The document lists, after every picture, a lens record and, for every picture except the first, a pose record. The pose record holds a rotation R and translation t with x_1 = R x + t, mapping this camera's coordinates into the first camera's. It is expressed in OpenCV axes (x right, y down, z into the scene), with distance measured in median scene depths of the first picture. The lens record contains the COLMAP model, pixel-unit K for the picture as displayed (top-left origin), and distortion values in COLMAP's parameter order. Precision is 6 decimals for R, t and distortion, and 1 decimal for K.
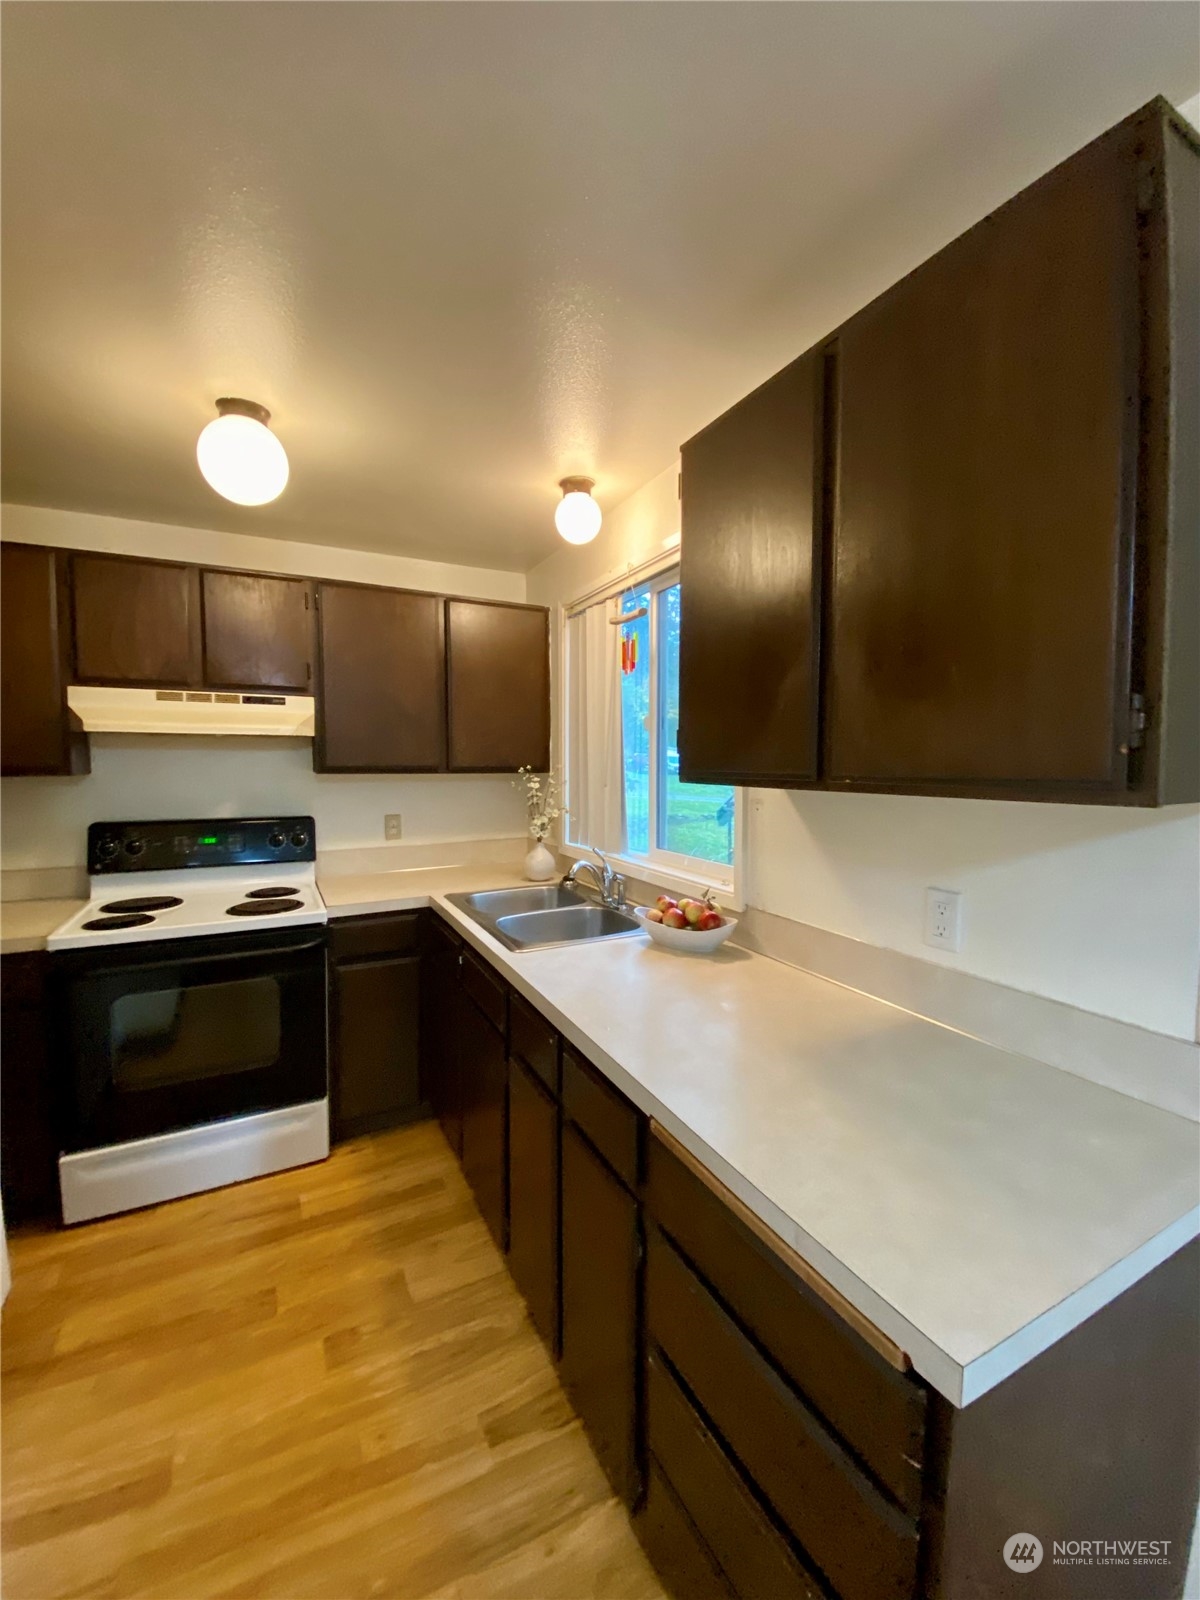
lens RADIAL K [[625.9, 0, 622.7], [0, 625.9, 790.8], [0, 0, 1]] dist [0.012993, -0.019819]
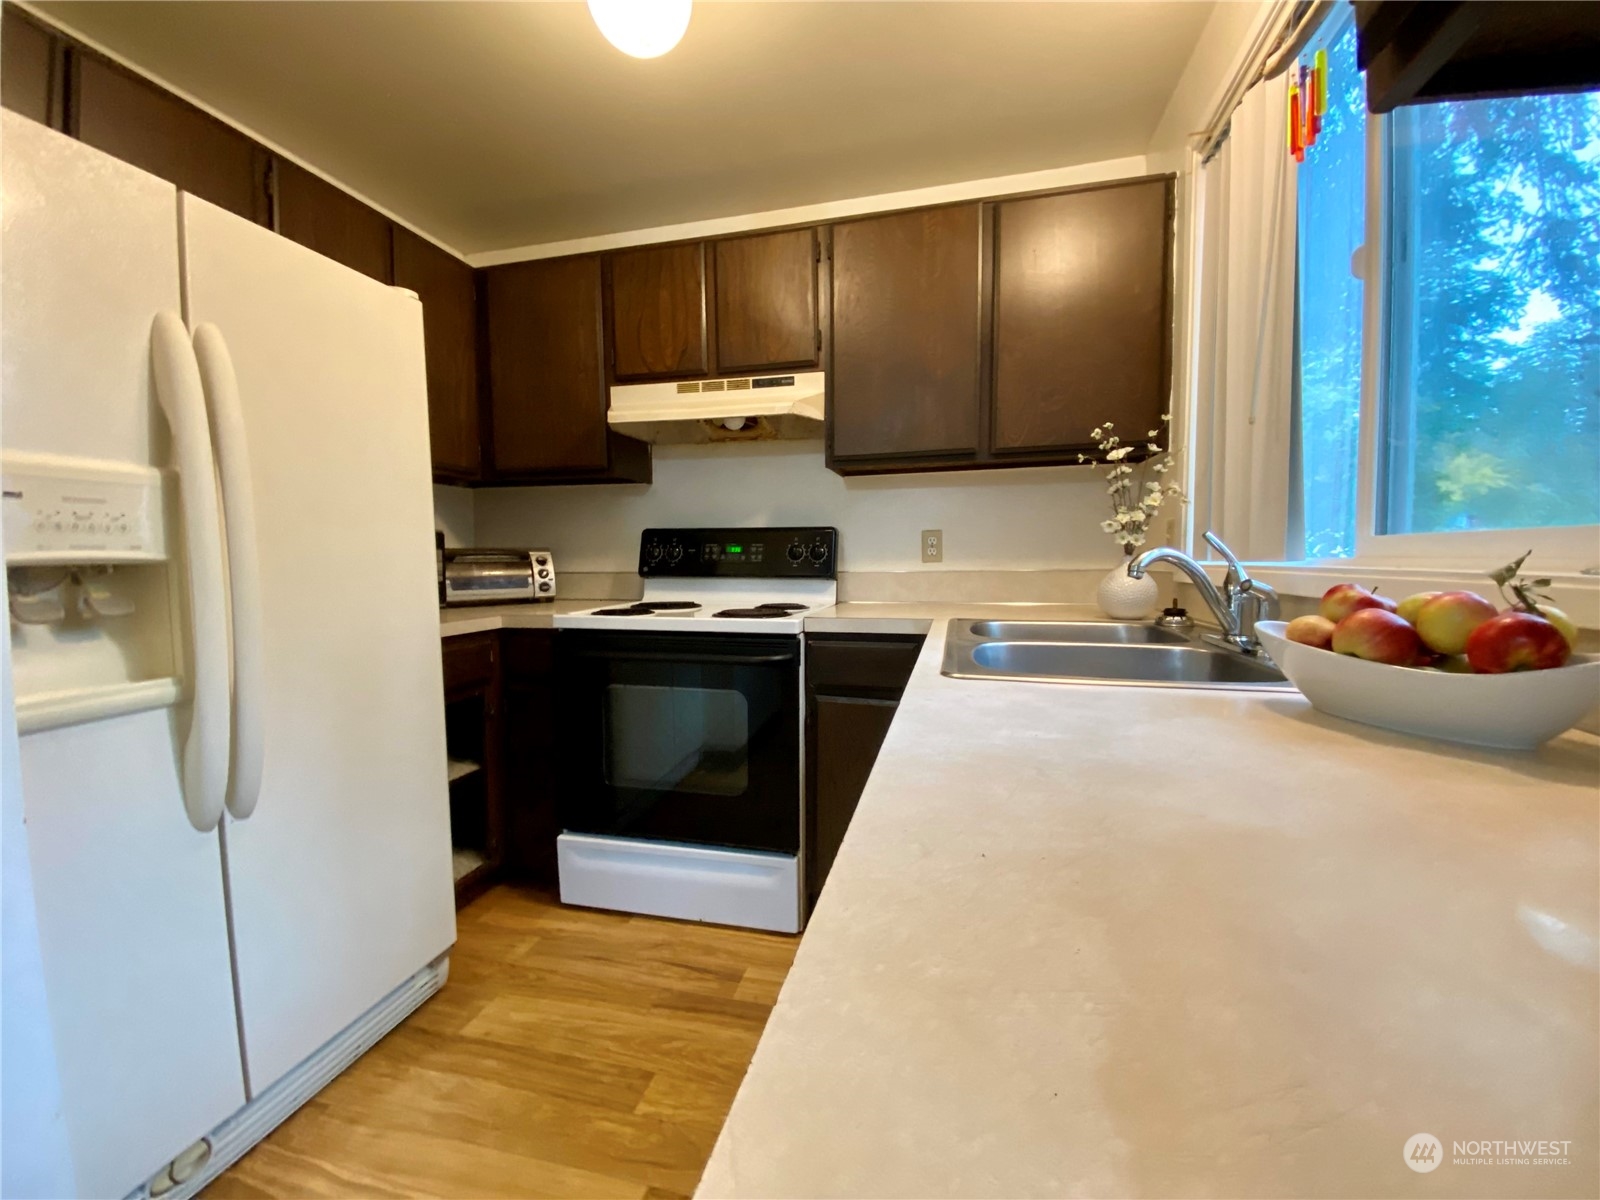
lens RADIAL K [[639.6, 0, 800.0], [0, 639.6, 600.0], [0, 0, 1]] dist [0.015656, -0.018421]
pose [[0.728299, 0.031861, -0.684518, 0.072094], [-0.020809, 0.999486, 0.024381, 0.141880], [0.684943, -0.003513, 0.728588, 0.408701]]
